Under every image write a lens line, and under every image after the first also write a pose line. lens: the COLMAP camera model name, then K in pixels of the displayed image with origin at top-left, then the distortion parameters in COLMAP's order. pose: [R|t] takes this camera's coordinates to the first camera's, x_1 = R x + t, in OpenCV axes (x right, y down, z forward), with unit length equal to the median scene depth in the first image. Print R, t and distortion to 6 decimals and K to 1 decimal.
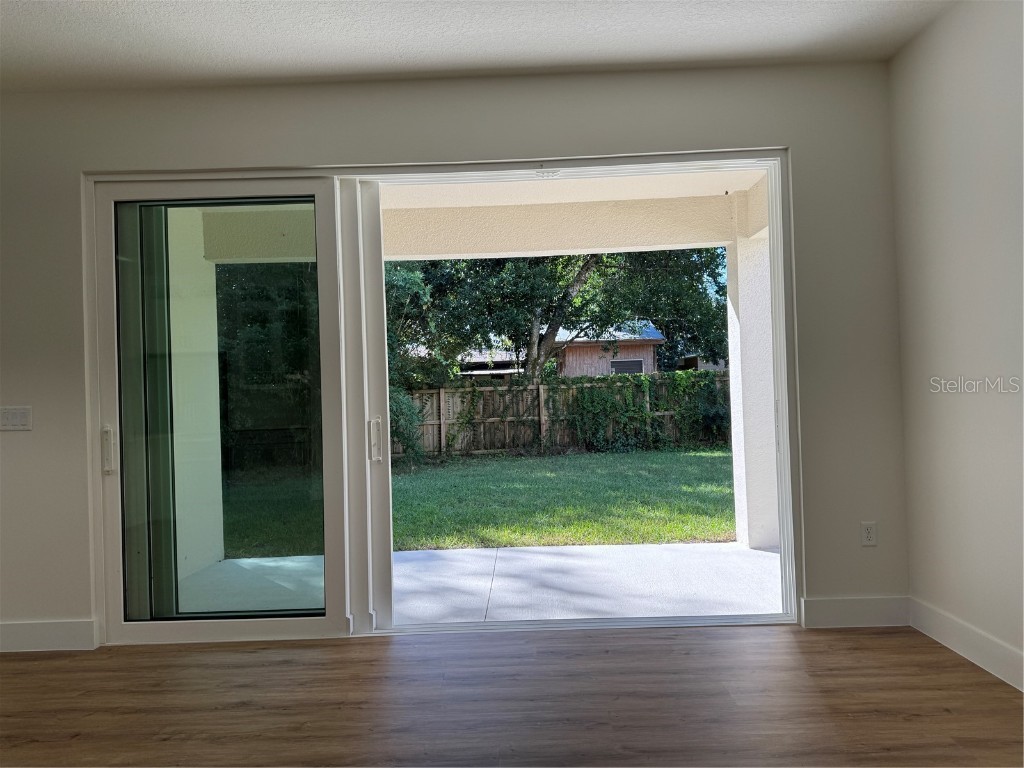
lens RADIAL K [[722.9, 0, 515.3], [0, 722.9, 389.8], [0, 0, 1]] dist [0.055285, -0.046137]
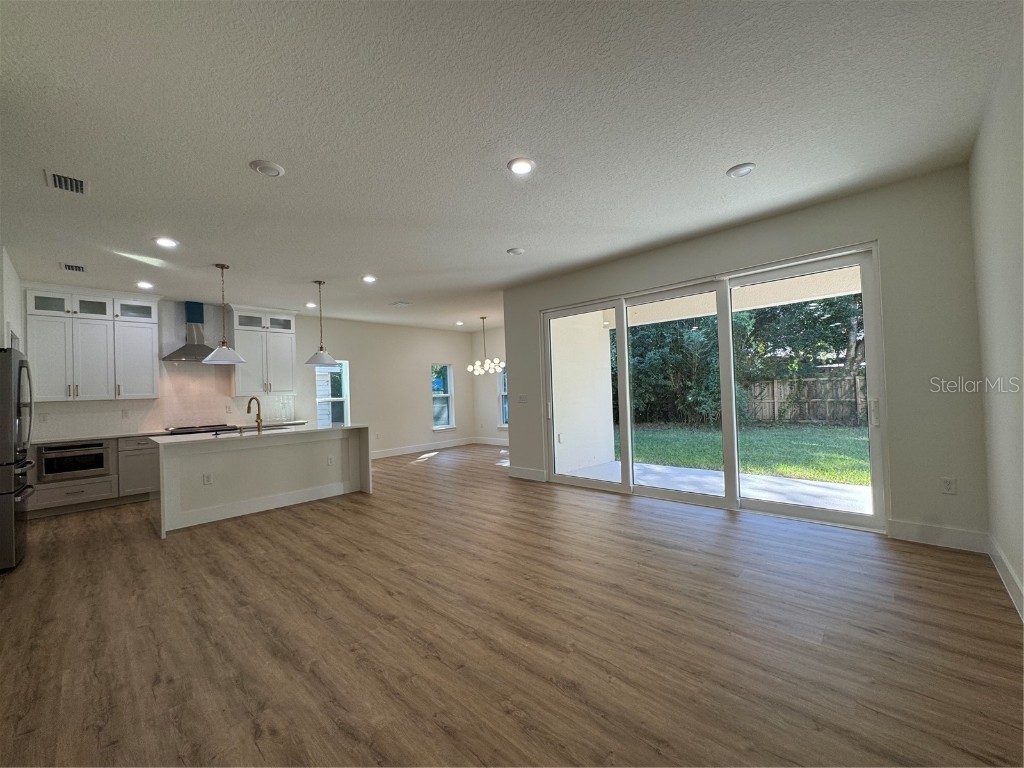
lens RADIAL K [[408.3, 0, 511.7], [0, 408.3, 384.6], [0, 0, 1]] dist [-0.001903, 0.000326]
pose [[0.725715, -0.006268, -0.687967, 0.095749], [0.015714, 0.999849, 0.007466, -0.007168], [0.687816, -0.016229, 0.725704, -0.050157]]
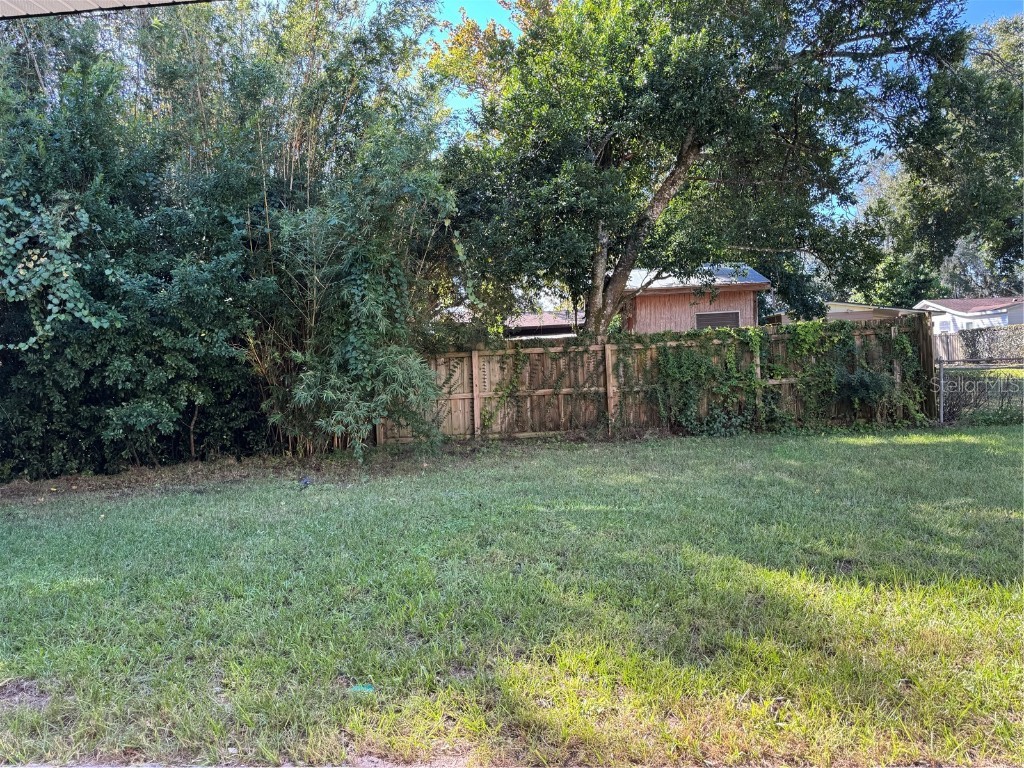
lens RADIAL K [[722.9, 0, 504.0], [0, 722.9, 397.4], [0, 0, 1]] dist [0.055285, -0.046137]
pose [[0.996854, -0.006012, -0.079035, -0.012264], [0.010160, 0.998586, 0.052184, 0.007791], [0.078609, -0.052823, 0.995505, 0.257225]]
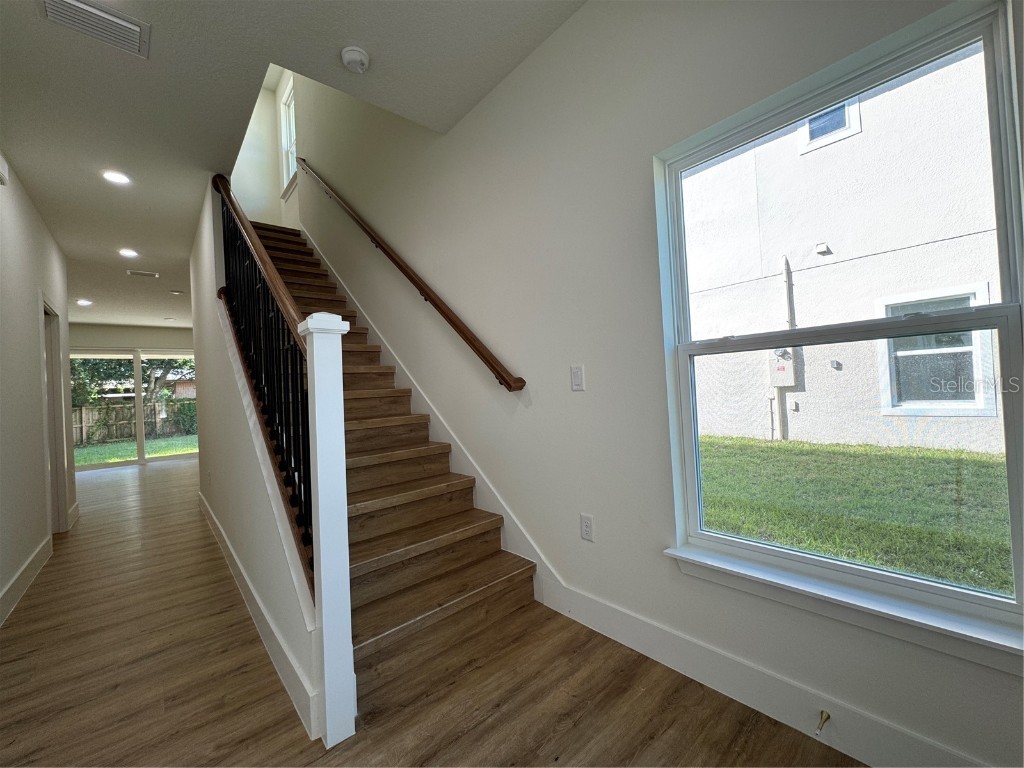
lens RADIAL K [[408.3, 0, 508.6], [0, 408.3, 384.9], [0, 0, 1]] dist [-0.001903, 0.000326]
pose [[0.759130, -0.003498, 0.650930, 0.041639], [0.027961, 0.999238, -0.027238, 0.001250], [-0.650339, 0.038878, 0.758649, -0.458350]]
